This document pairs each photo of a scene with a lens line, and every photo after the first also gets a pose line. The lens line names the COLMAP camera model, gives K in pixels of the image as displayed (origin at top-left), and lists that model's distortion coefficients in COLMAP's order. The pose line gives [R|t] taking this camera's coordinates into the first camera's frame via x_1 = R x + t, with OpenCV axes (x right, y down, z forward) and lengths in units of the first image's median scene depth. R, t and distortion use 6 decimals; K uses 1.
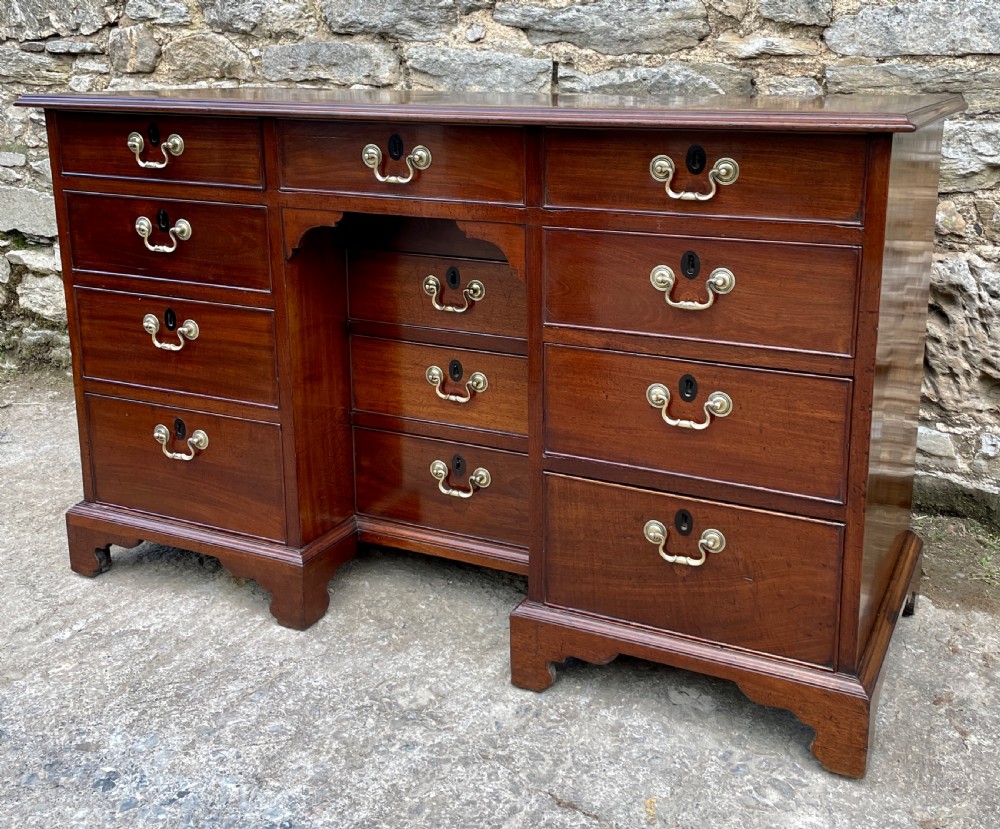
lens RADIAL K [[1099.0, 0, 538.8], [0, 1099.0, 330.5], [0, 0, 1]] dist [0.037783, 0.000000]
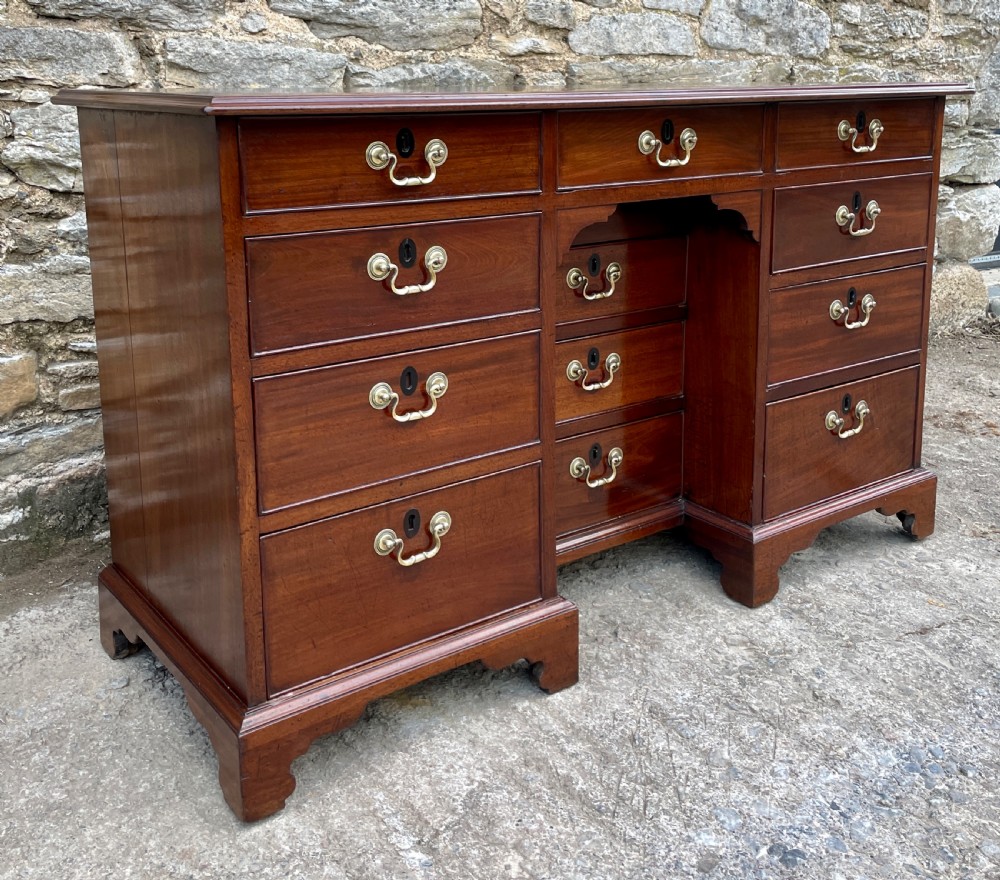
lens RADIAL K [[1116.6, 0, 495.4], [0, 1116.6, 285.2], [0, 0, 1]] dist [0.031908, 0.000000]
pose [[0.471213, -0.165159, 0.866419, -0.891117], [0.214958, 0.974197, 0.068796, -0.106147], [-0.855425, 0.153826, 0.494556, 0.513755]]
